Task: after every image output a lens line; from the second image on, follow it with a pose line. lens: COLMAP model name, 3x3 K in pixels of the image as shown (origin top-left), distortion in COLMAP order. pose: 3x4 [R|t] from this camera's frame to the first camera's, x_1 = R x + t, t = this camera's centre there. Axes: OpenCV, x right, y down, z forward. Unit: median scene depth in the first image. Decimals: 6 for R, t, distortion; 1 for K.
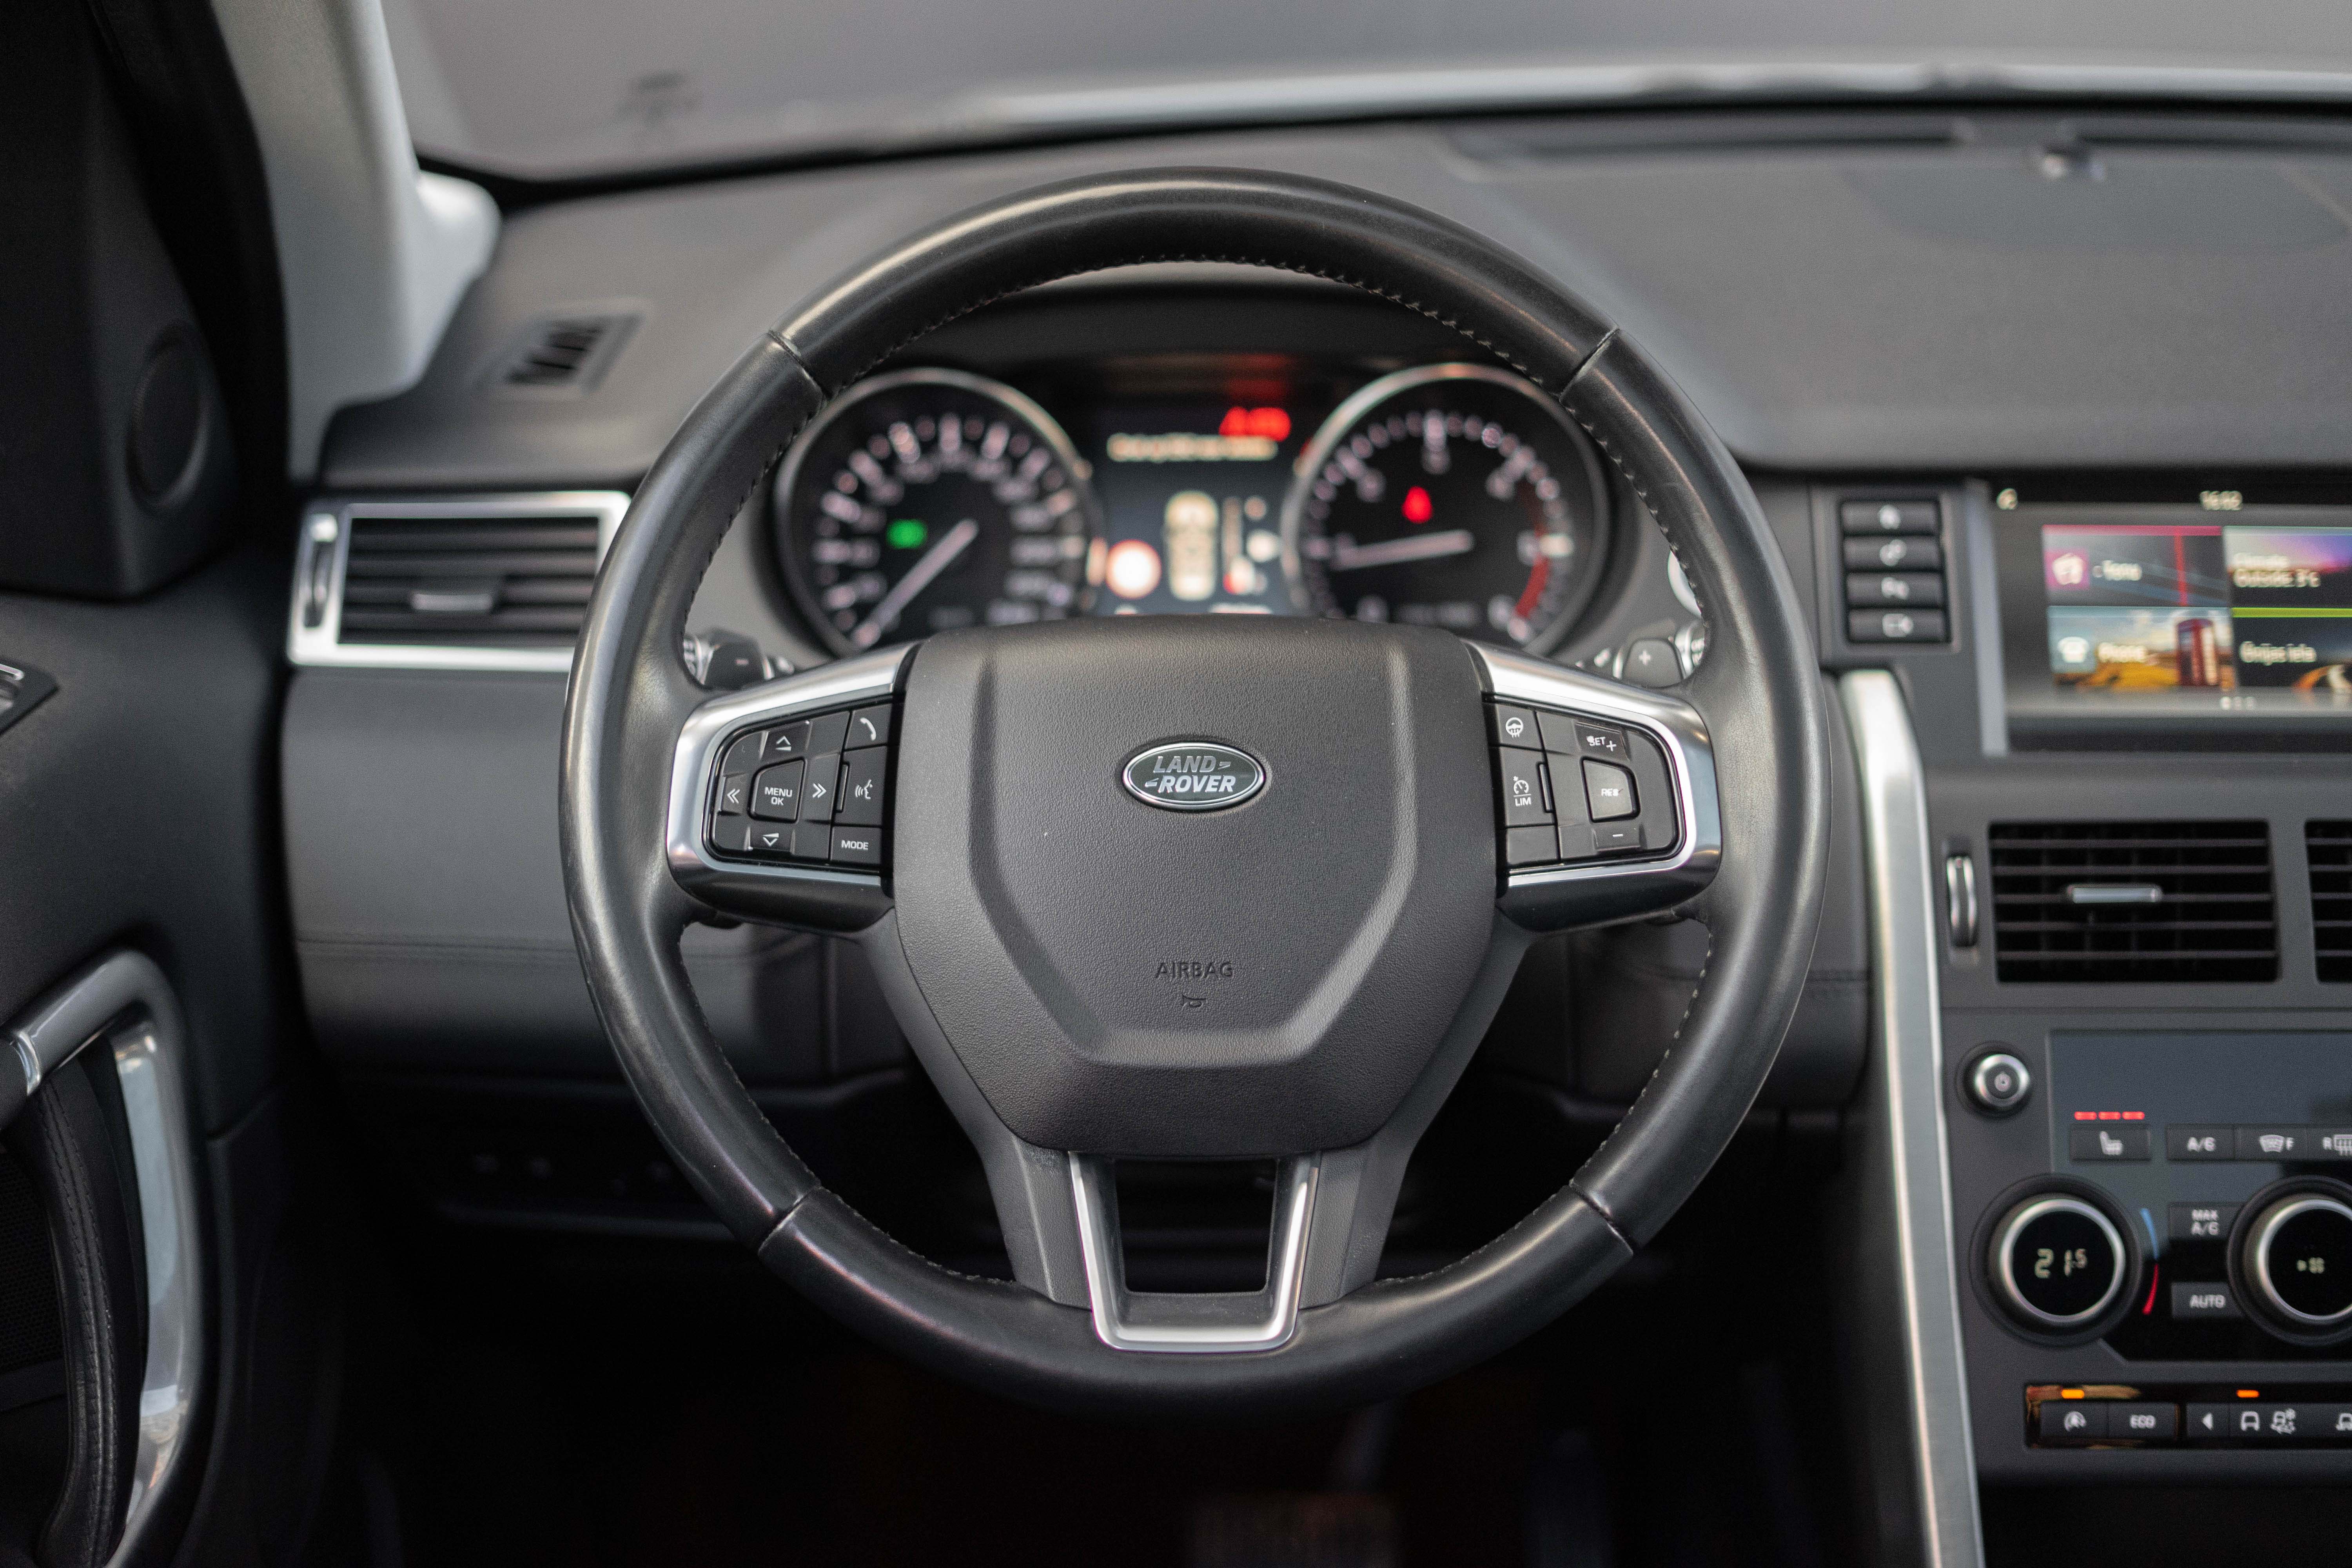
lens RADIAL K [[3668.0, 0, 1120.2], [0, 3668.0, 773.9], [0, 0, 1]] dist [-0.109428, 0.249604]
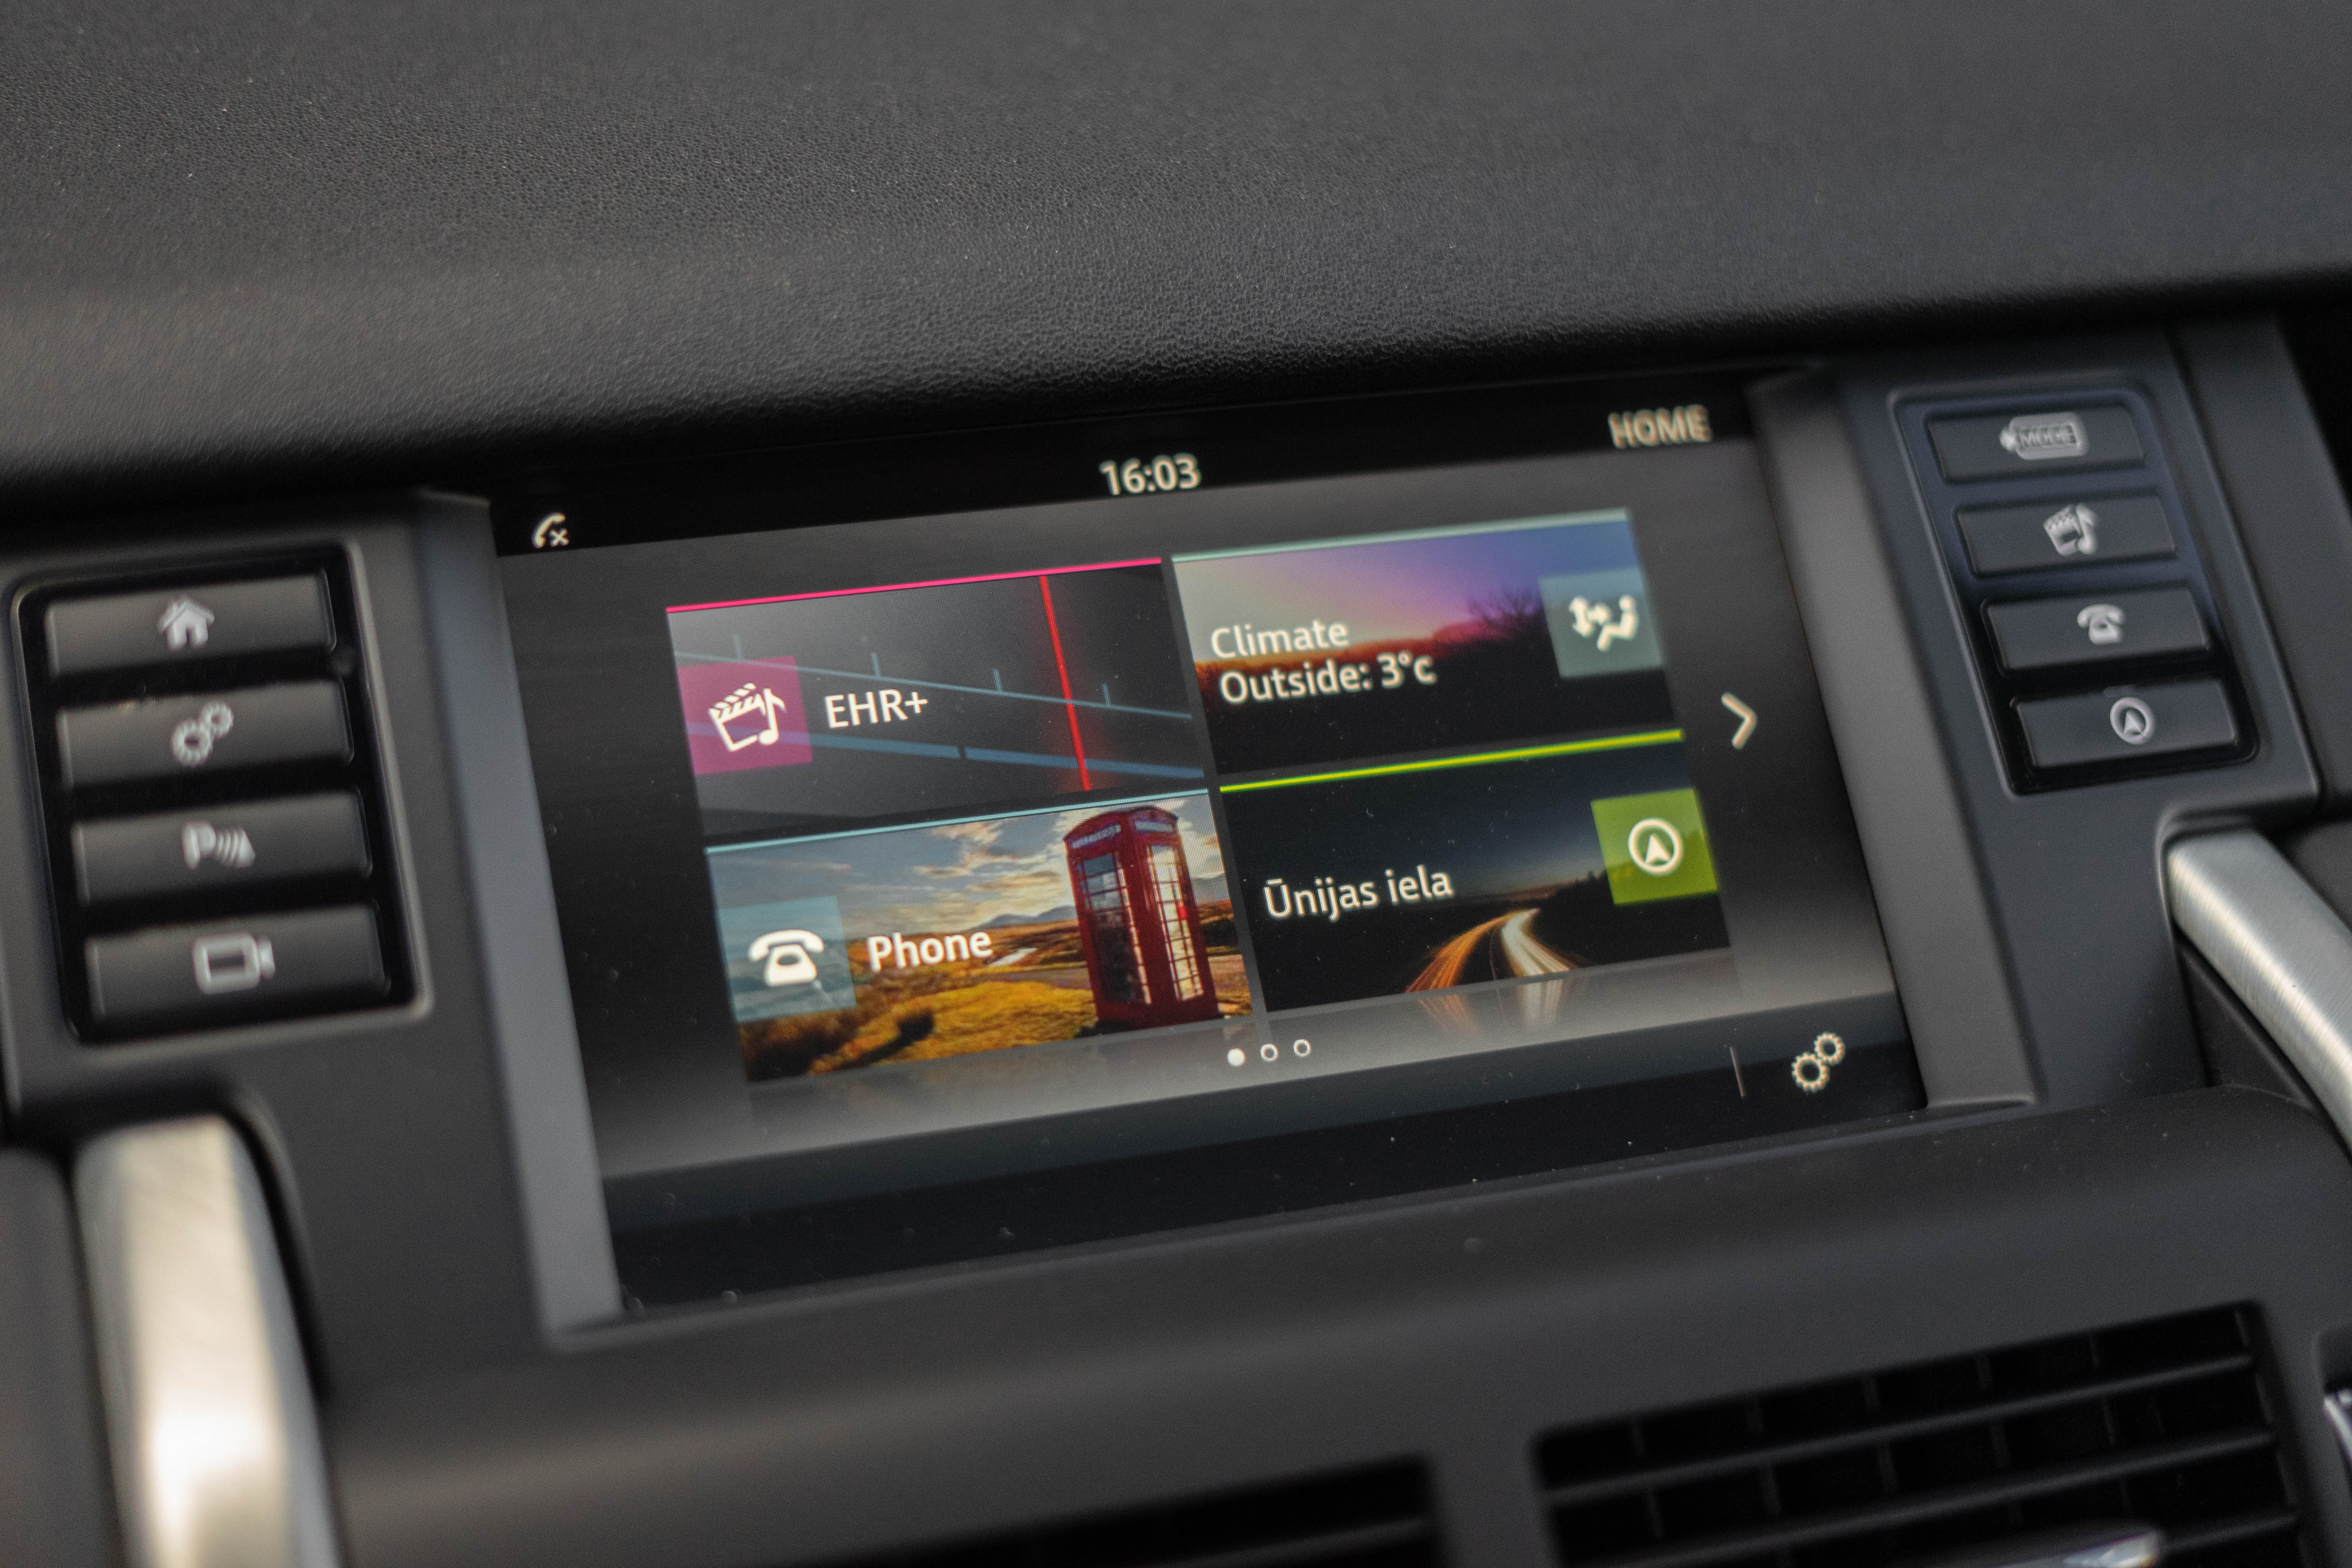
lens RADIAL K [[3668.0, 0, 1120.2], [0, 3668.0, 773.9], [0, 0, 1]] dist [-0.109428, 0.249604]
pose [[0.946626, -0.112995, 0.301878, 0.200652], [0.115176, 0.993288, 0.010628, -0.053738], [-0.301053, 0.024708, 0.953287, 0.703640]]
